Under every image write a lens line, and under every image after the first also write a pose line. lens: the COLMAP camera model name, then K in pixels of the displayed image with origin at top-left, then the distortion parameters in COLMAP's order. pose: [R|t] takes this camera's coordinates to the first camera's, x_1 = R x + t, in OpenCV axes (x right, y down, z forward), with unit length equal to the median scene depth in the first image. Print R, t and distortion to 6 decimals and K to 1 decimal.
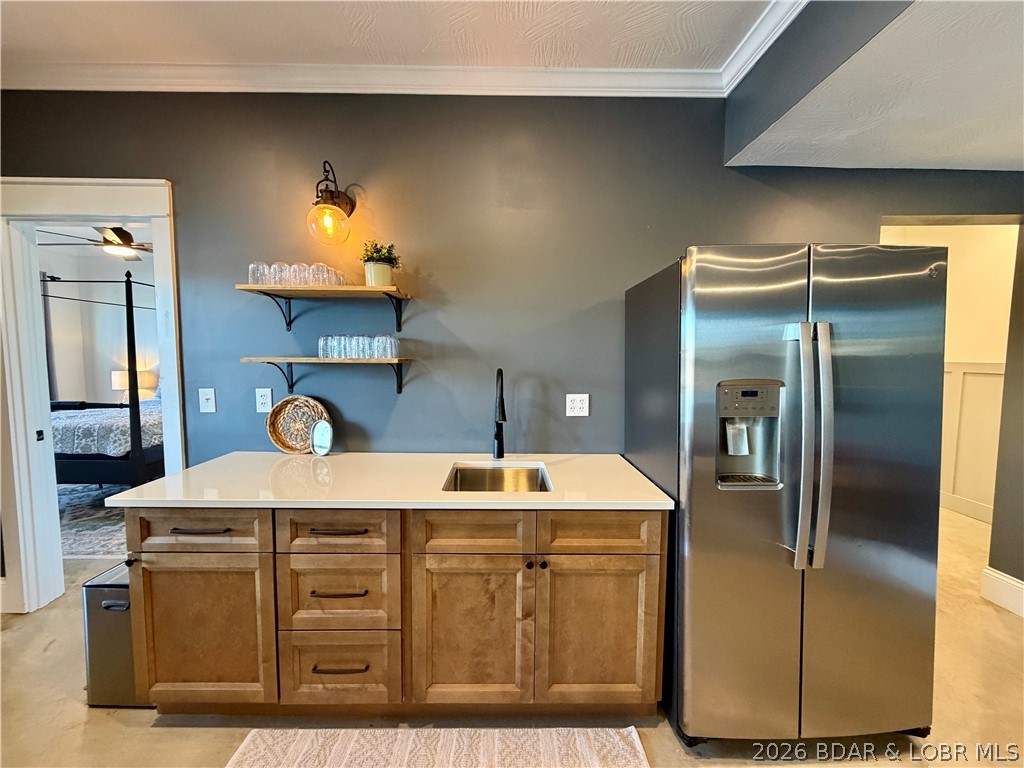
lens RADIAL K [[409.6, 0, 515.2], [0, 409.6, 382.0], [0, 0, 1]] dist [-0.000617, 0.000106]
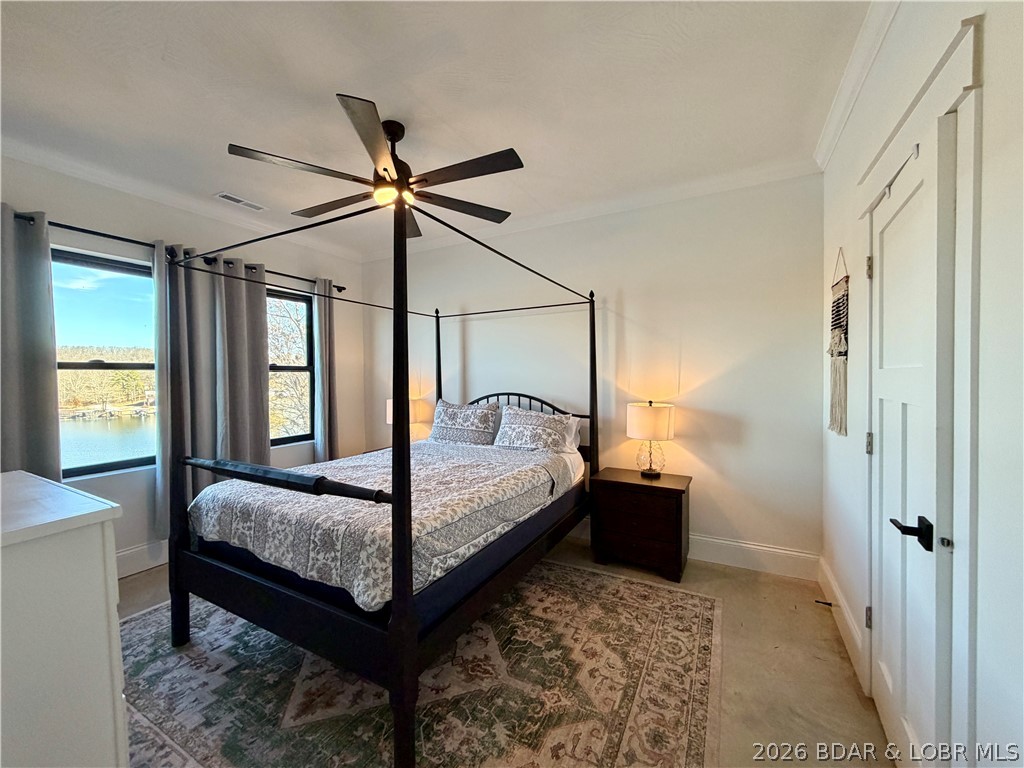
lens RADIAL K [[409.6, 0, 511.2], [0, 409.6, 381.6], [0, 0, 1]] dist [-0.000617, 0.000106]
pose [[0.871278, -0.010980, -0.490667, -0.619512], [-0.019409, 0.998197, -0.056800, -0.037975], [0.490406, 0.059012, 0.869494, 0.676659]]
